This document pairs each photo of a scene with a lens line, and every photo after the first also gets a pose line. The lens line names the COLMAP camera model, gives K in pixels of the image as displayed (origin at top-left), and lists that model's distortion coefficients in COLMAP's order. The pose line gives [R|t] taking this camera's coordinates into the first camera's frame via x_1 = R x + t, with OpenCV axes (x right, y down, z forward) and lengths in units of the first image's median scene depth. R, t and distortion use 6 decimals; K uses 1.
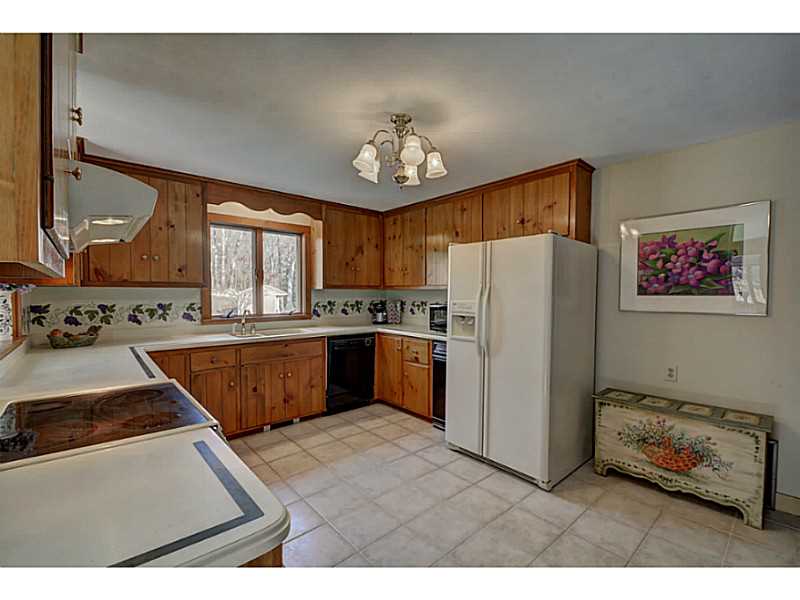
lens RADIAL K [[351.7, 0, 400.2], [0, 351.7, 304.9], [0, 0, 1]] dist [0.001060, 0.000077]
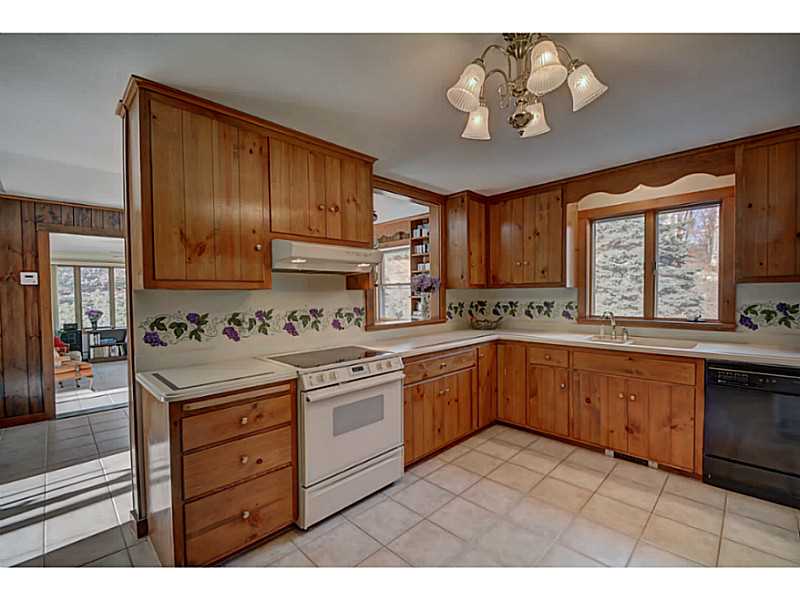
lens RADIAL K [[342.6, 0, 400.0], [0, 342.6, 300.0], [0, 0, 1]] dist [-0.036064, -0.000286]
pose [[0.041023, 0.013439, -0.999068, 0.391075], [-0.024465, 0.999623, 0.012442, -0.010861], [0.998859, 0.023931, 0.041336, 0.459687]]
